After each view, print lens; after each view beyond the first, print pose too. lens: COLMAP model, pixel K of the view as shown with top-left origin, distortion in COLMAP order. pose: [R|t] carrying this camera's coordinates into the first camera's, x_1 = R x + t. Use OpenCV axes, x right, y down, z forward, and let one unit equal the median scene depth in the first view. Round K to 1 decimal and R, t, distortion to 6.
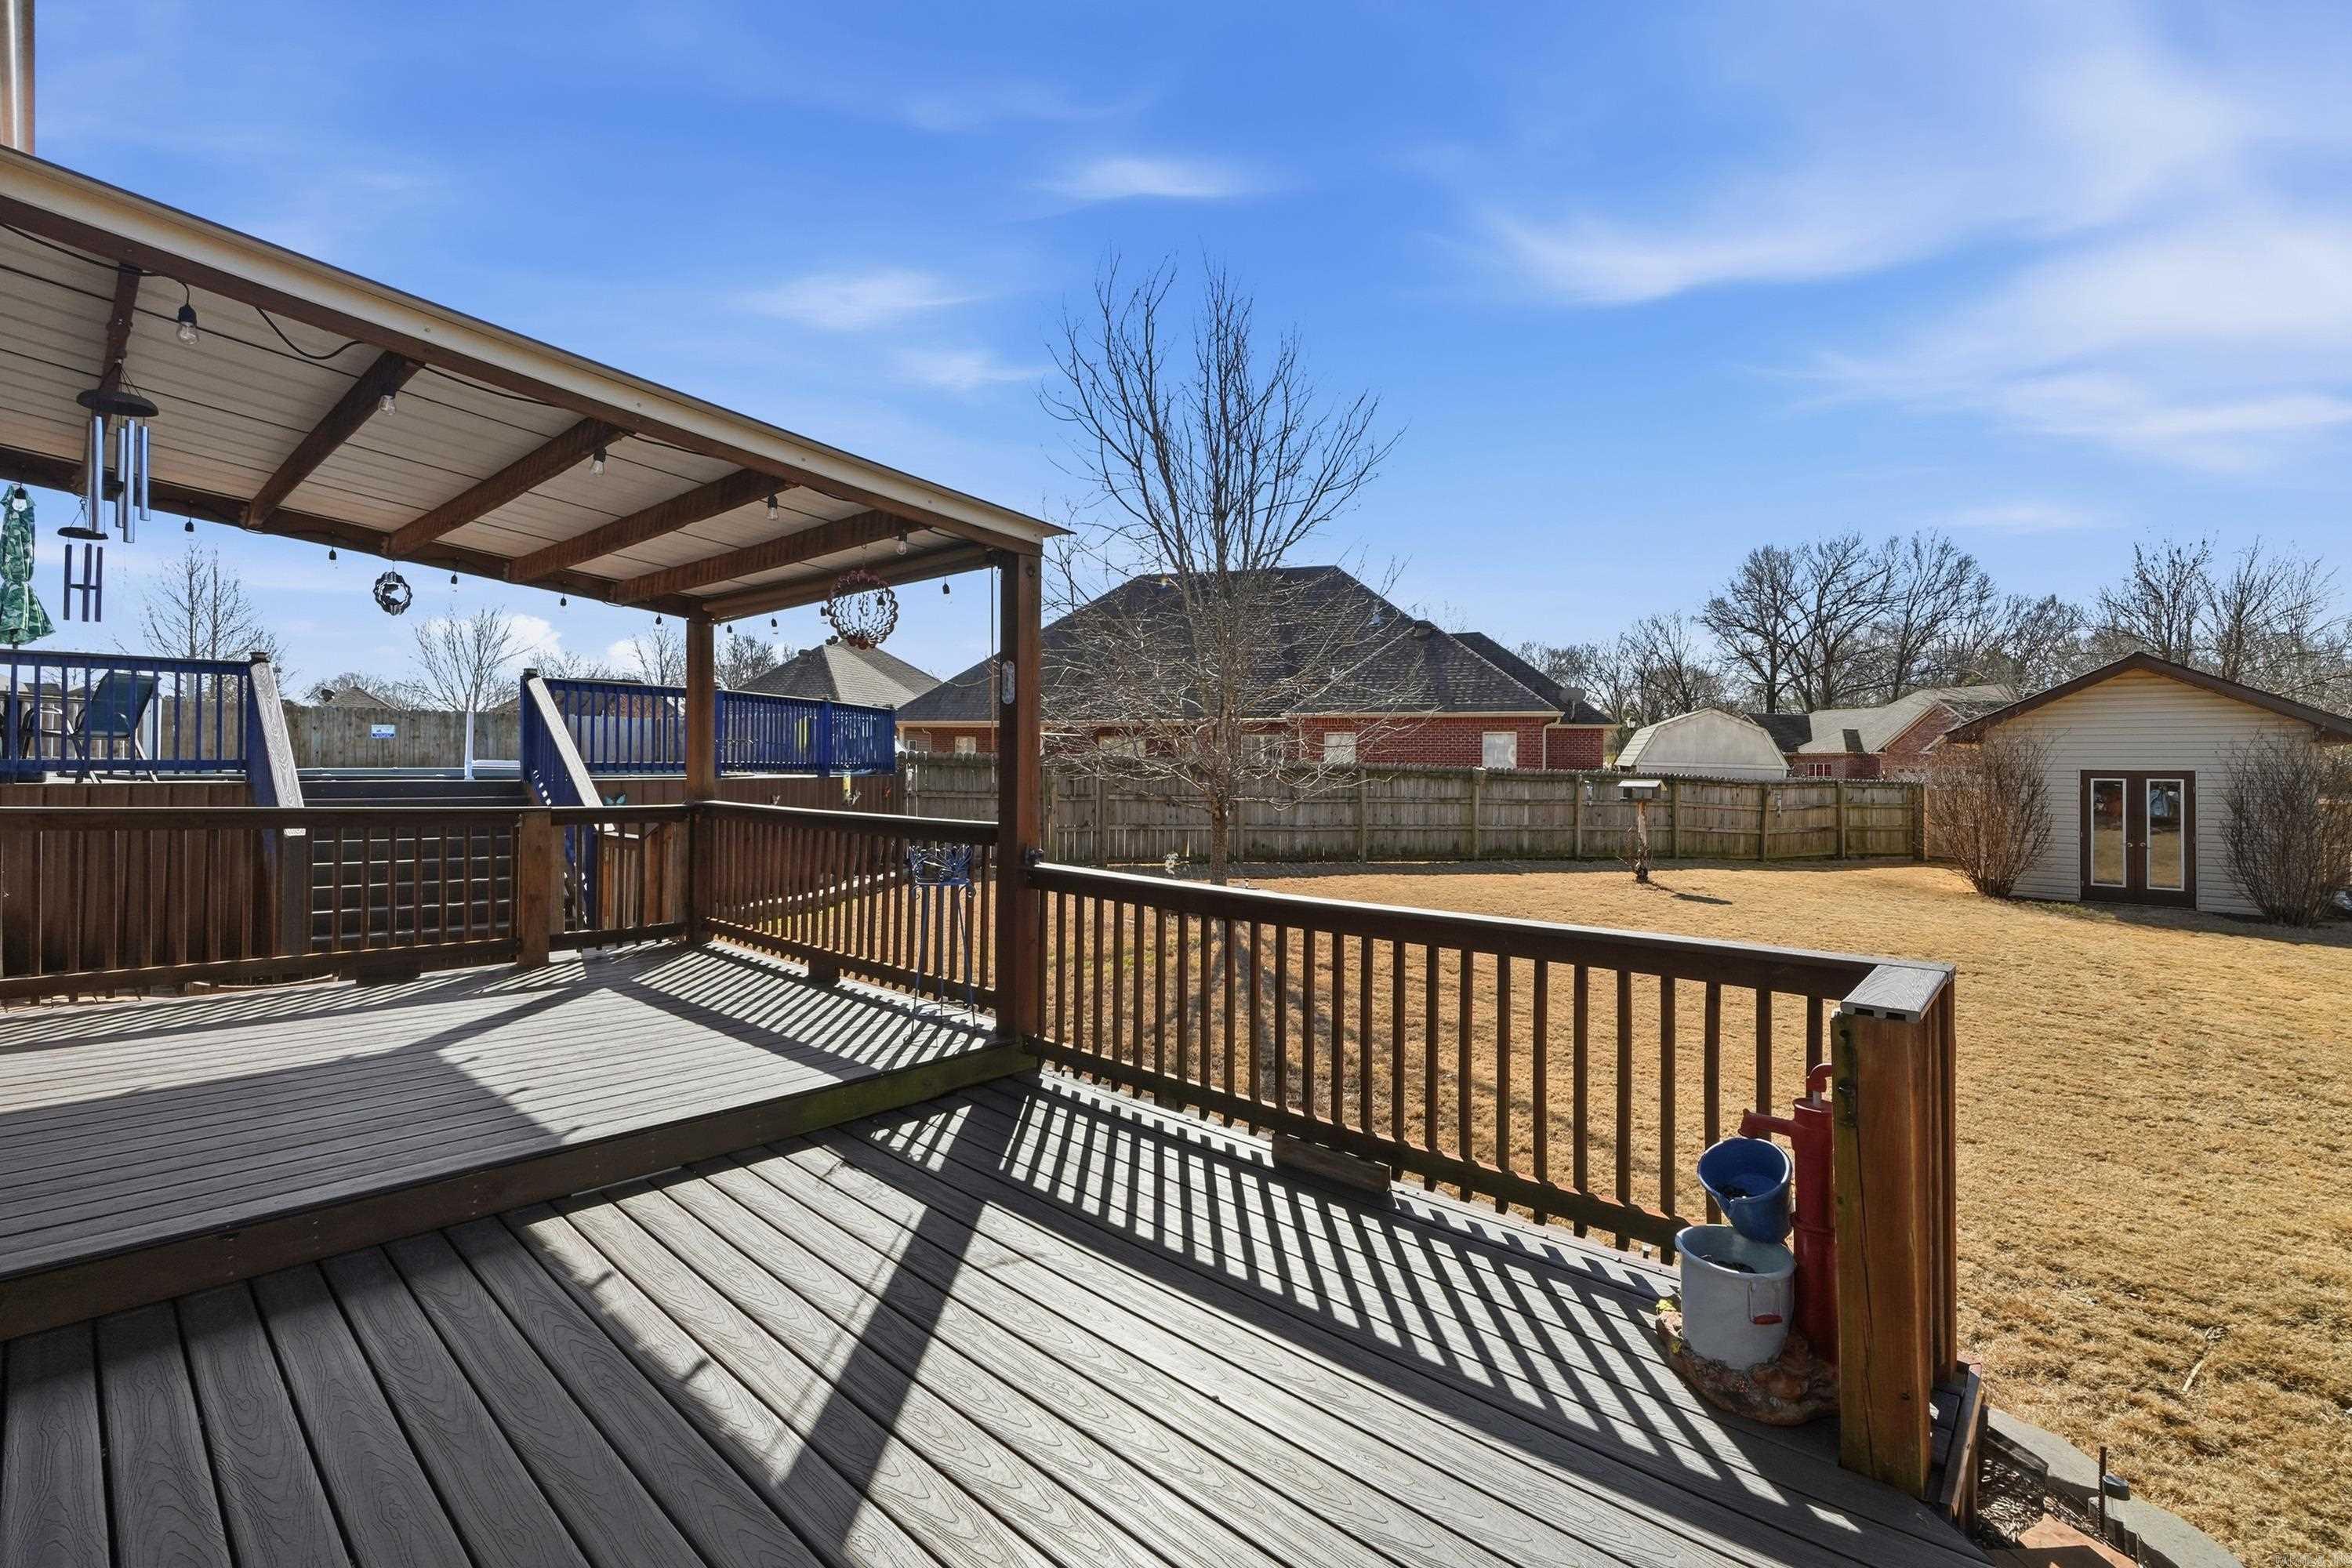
lens RADIAL K [[1037.7, 0, 1161.3], [0, 1037.7, 770.8], [0, 0, 1]] dist [-0.013964, 0.006917]
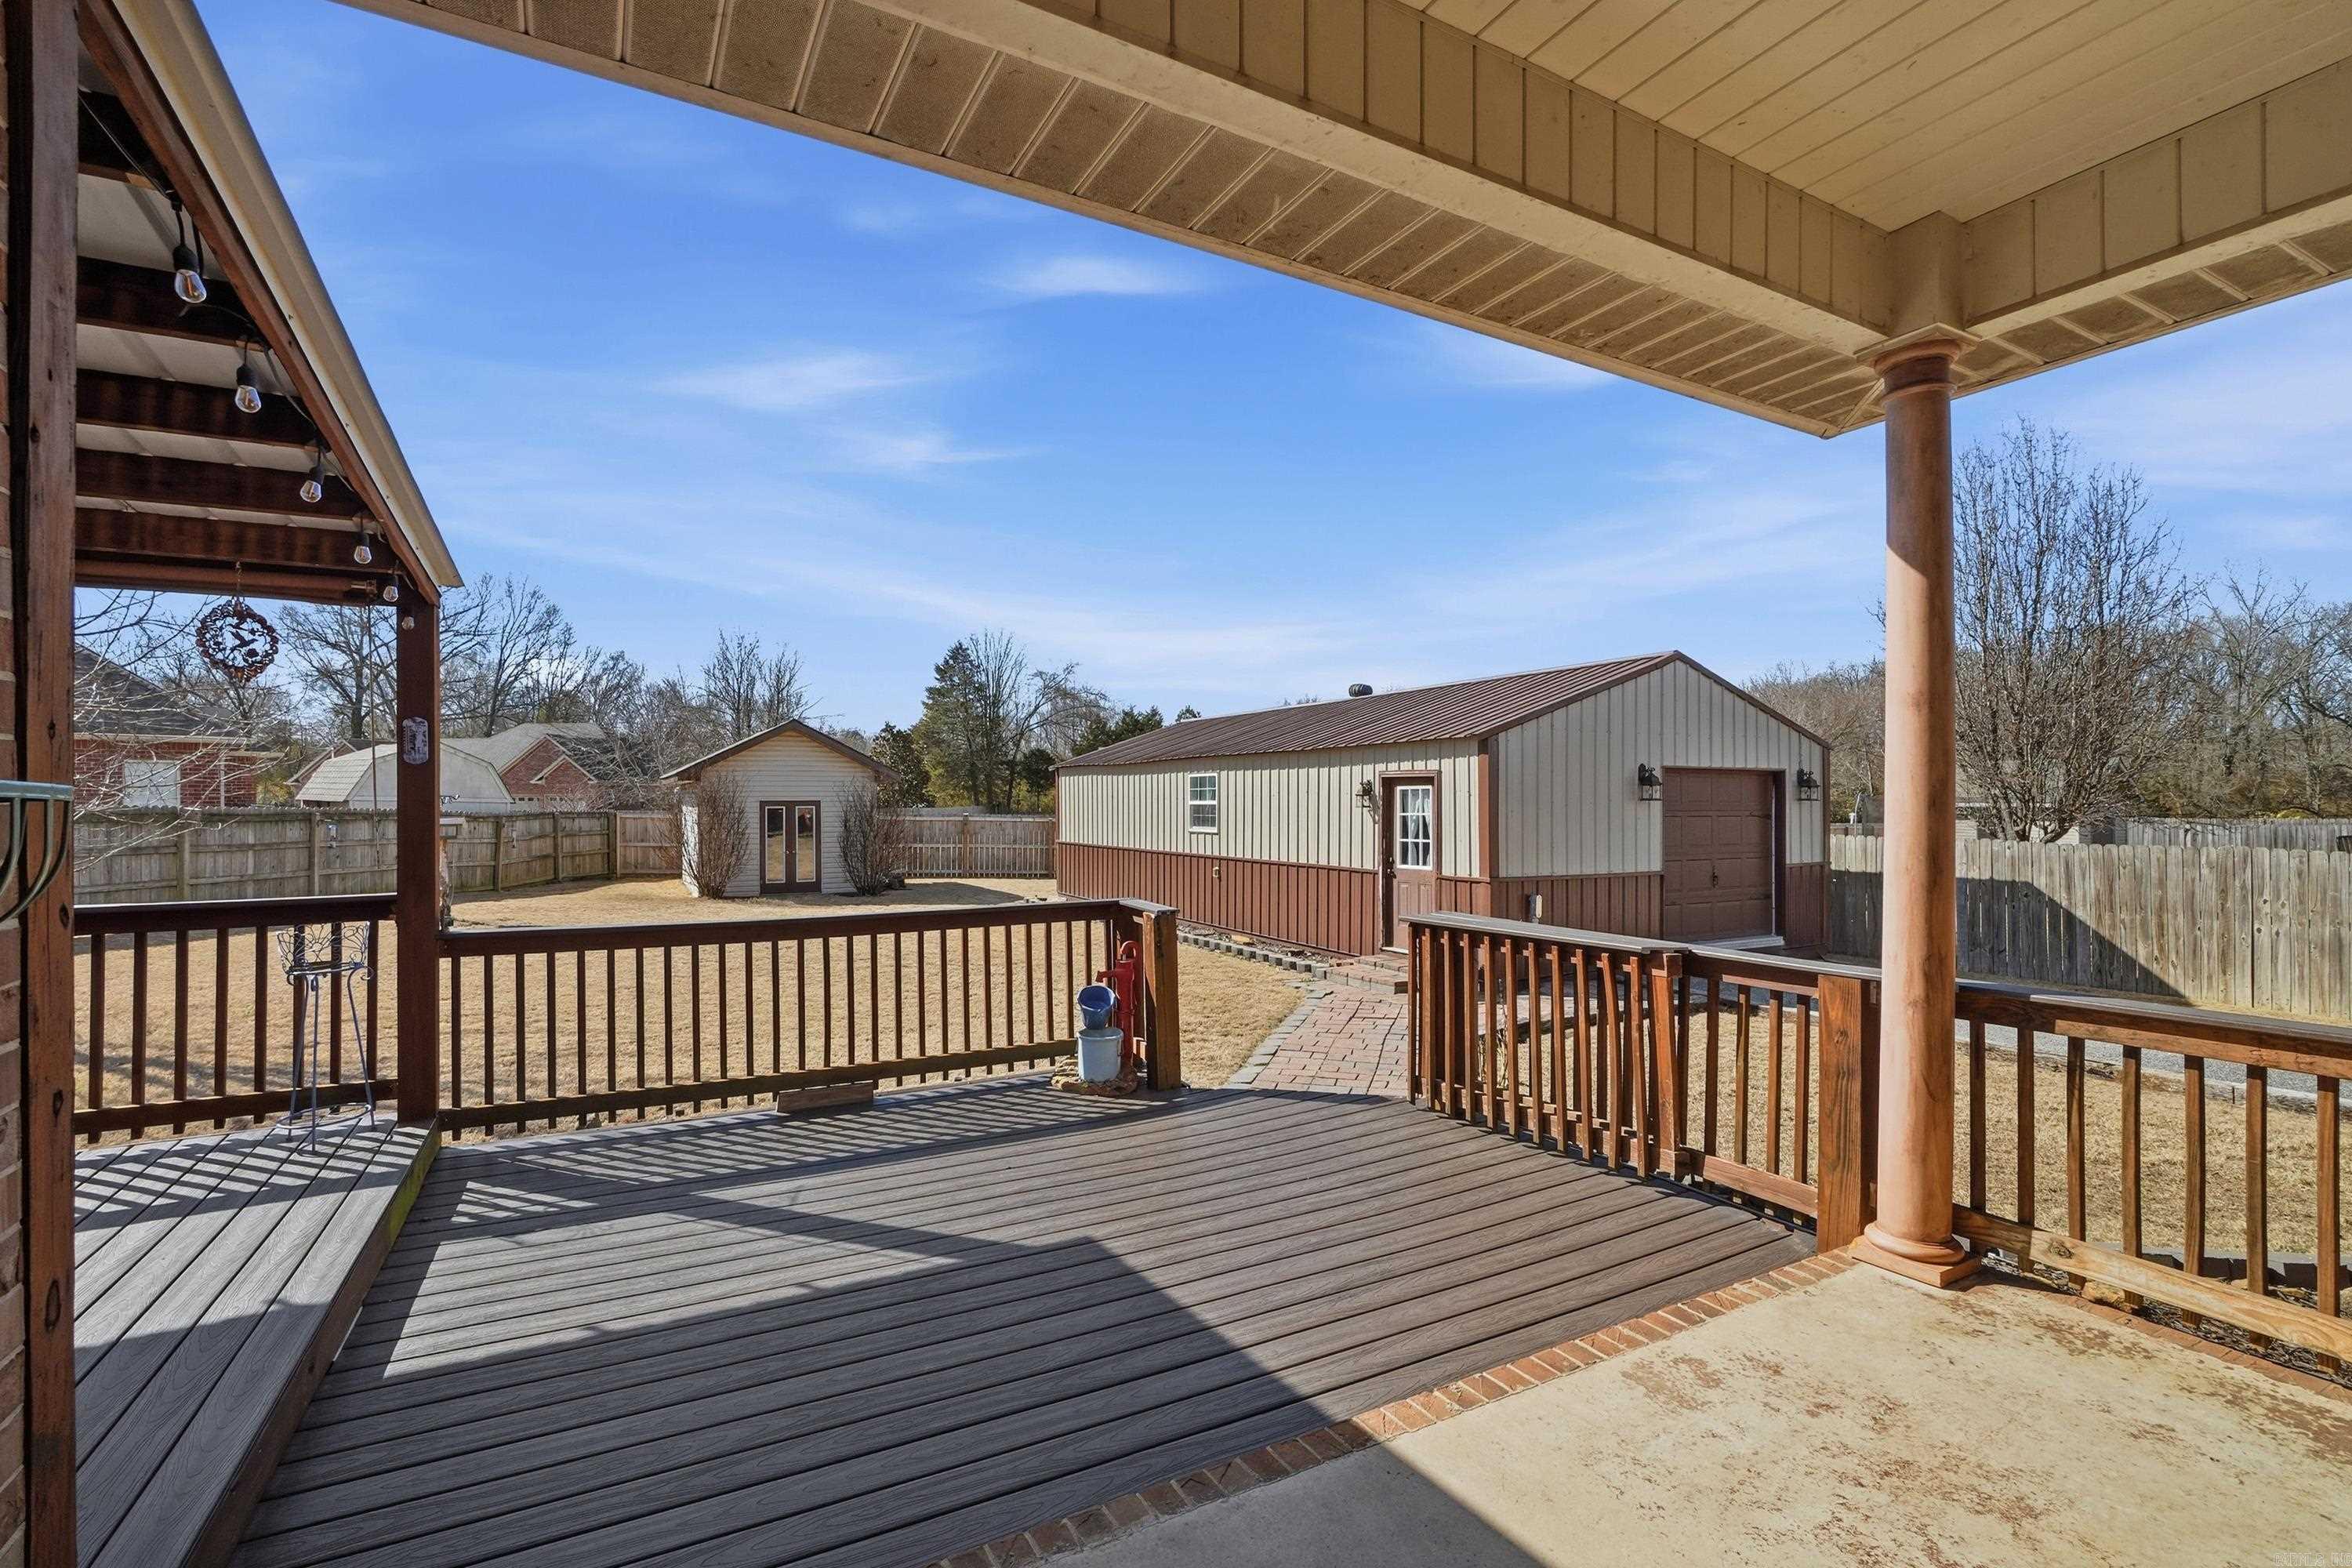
lens RADIAL K [[1045.7, 0, 1176.0], [0, 1045.7, 784.0], [0, 0, 1]] dist [0.002678, 0.000430]
pose [[0.329862, 0.000316, 0.944029, -0.649723], [0.012309, 0.999913, -0.004636, -0.024573], [-0.943949, 0.013149, 0.329830, 0.039855]]
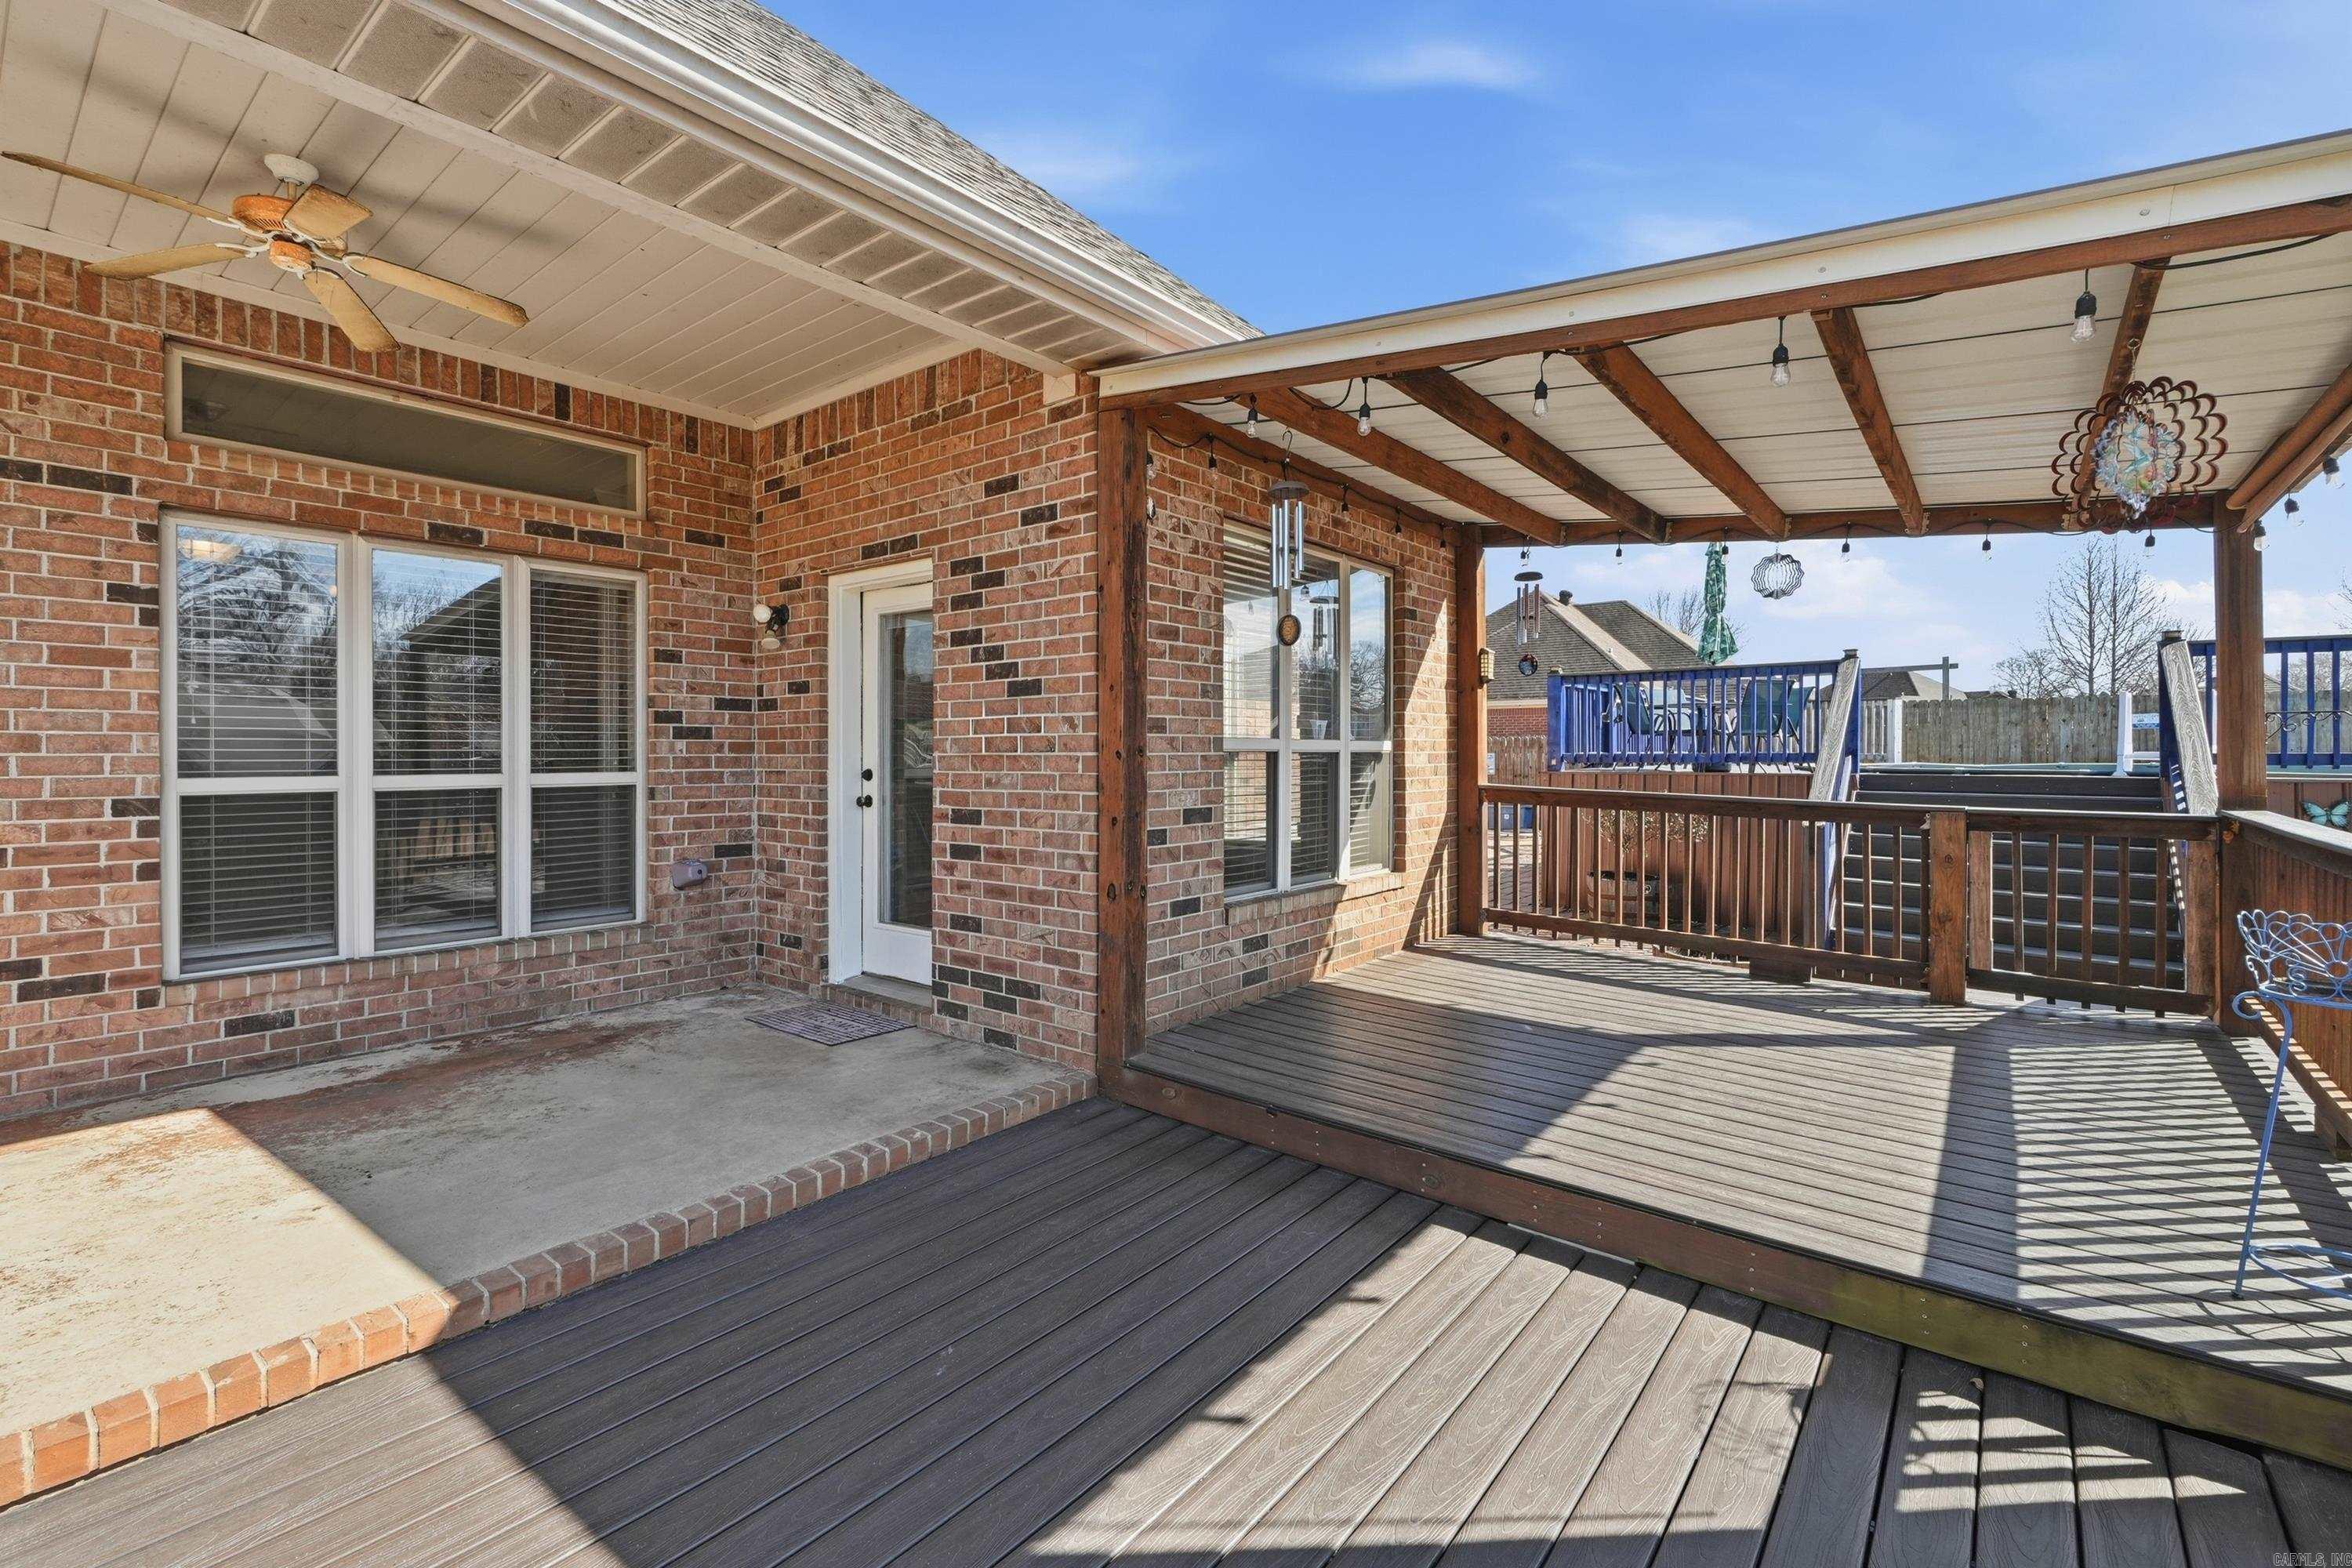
lens RADIAL K [[1023.3, 0, 1176.0], [0, 1023.3, 784.0], [0, 0, 1]] dist [0.000336, 0.000253]
pose [[0.059086, 0.021548, -0.998020, 0.170568], [-0.005972, 0.999757, 0.021232, 0.004219], [0.998235, 0.004705, 0.059200, 0.369535]]
